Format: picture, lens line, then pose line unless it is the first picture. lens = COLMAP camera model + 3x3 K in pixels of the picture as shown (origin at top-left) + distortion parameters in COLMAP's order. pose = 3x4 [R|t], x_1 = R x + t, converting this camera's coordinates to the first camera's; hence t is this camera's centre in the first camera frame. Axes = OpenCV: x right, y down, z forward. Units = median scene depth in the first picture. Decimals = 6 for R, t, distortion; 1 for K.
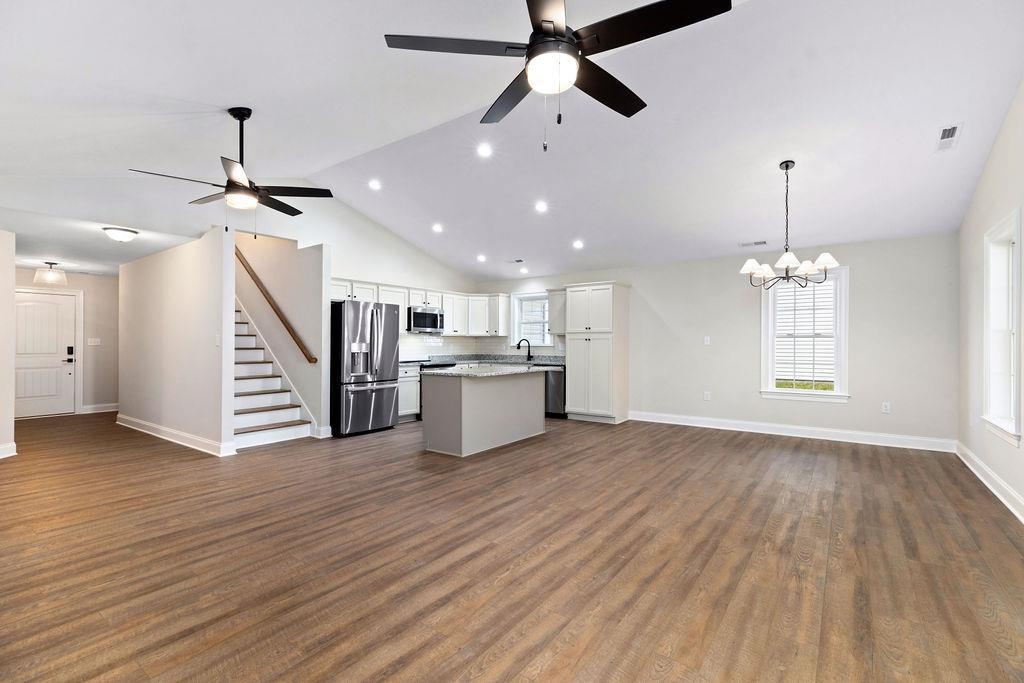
lens RADIAL K [[459.5, 0, 512.9], [0, 459.5, 336.1], [0, 0, 1]] dist [0.004275, -0.000178]
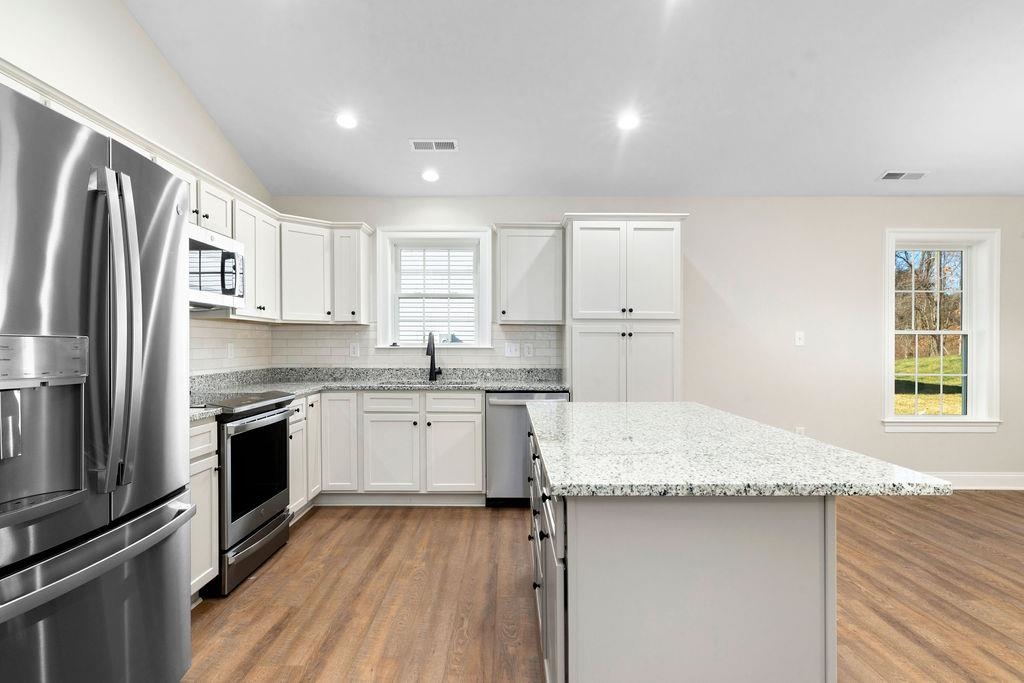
lens RADIAL K [[550.8, 0, 506.3], [0, 550.8, 349.8], [0, 0, 1]] dist [0.002328, -0.004216]
pose [[0.804868, -0.003574, 0.593443, -0.272238], [-0.013488, 0.999613, 0.024314, 0.011219], [-0.593301, -0.027574, 0.804508, 0.631084]]
